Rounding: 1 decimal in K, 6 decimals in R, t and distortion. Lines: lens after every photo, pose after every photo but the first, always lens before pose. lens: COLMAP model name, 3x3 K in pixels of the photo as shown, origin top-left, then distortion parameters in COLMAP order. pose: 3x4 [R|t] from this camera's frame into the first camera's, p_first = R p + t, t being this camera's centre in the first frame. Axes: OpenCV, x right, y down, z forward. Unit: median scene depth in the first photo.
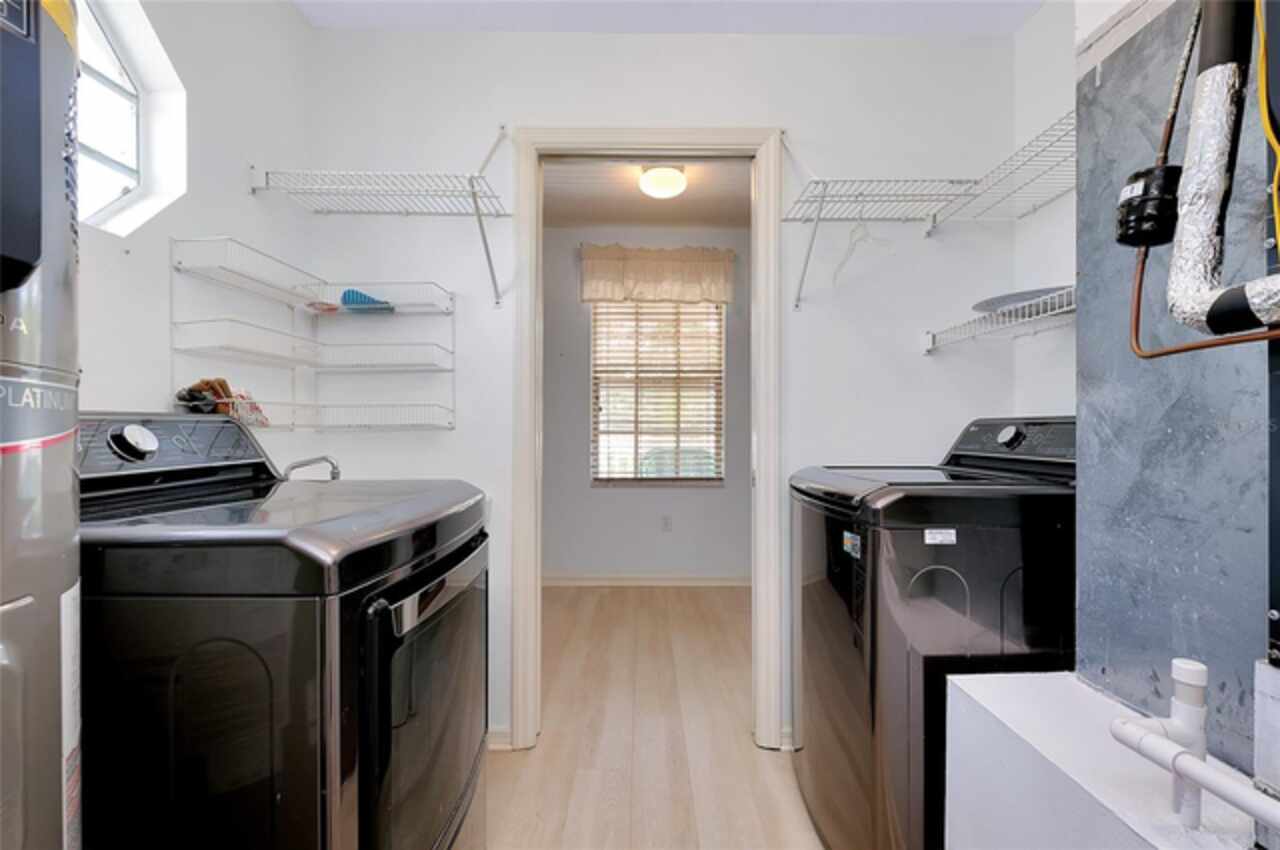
lens RADIAL K [[546.6, 0, 640.0], [0, 546.6, 426.1], [0, 0, 1]] dist [-0.010210, -0.000135]
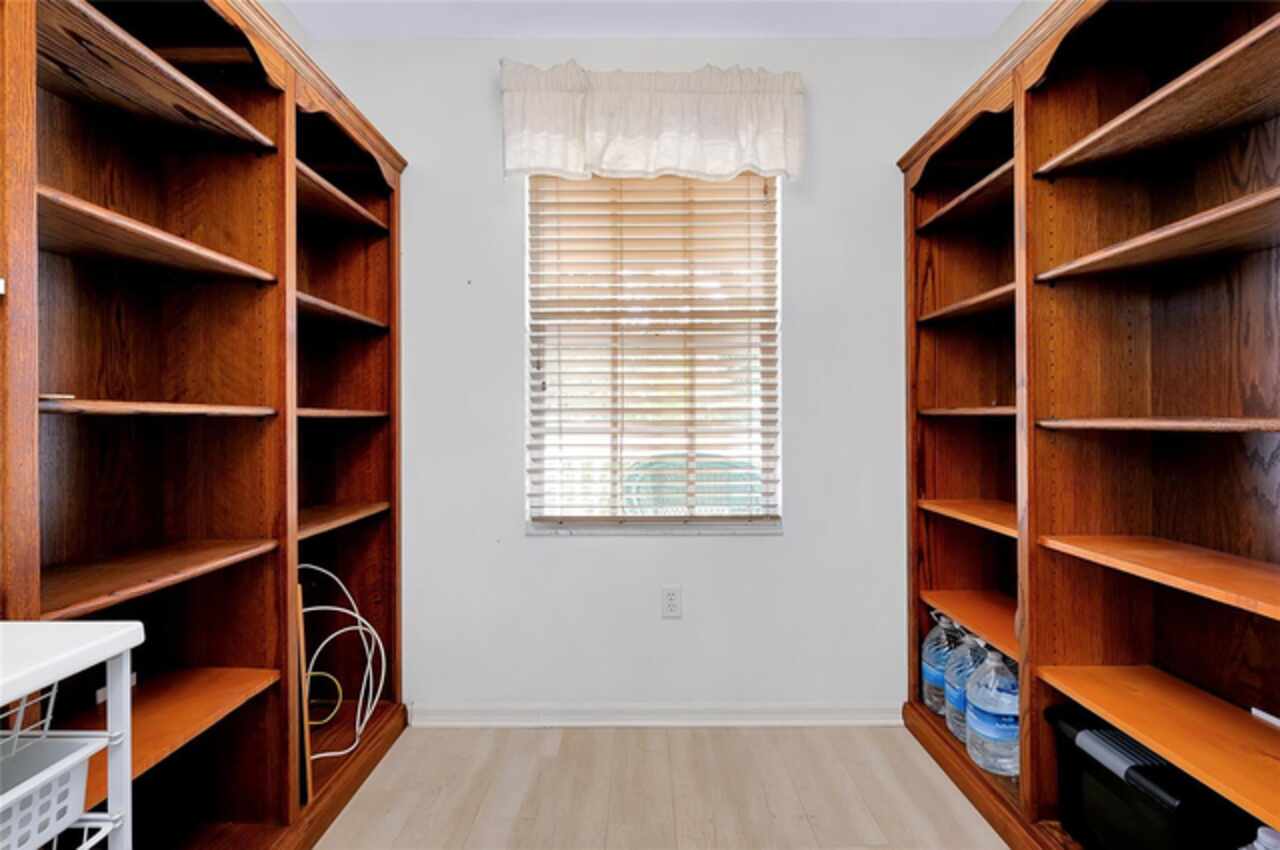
lens RADIAL K [[546.6, 0, 638.9], [0, 546.6, 424.7], [0, 0, 1]] dist [-0.010210, -0.000135]
pose [[0.999969, -0.007138, -0.003201, 0.019403], [0.007153, 0.999962, 0.004922, 0.004096], [0.003166, -0.004945, 0.999983, 0.475995]]
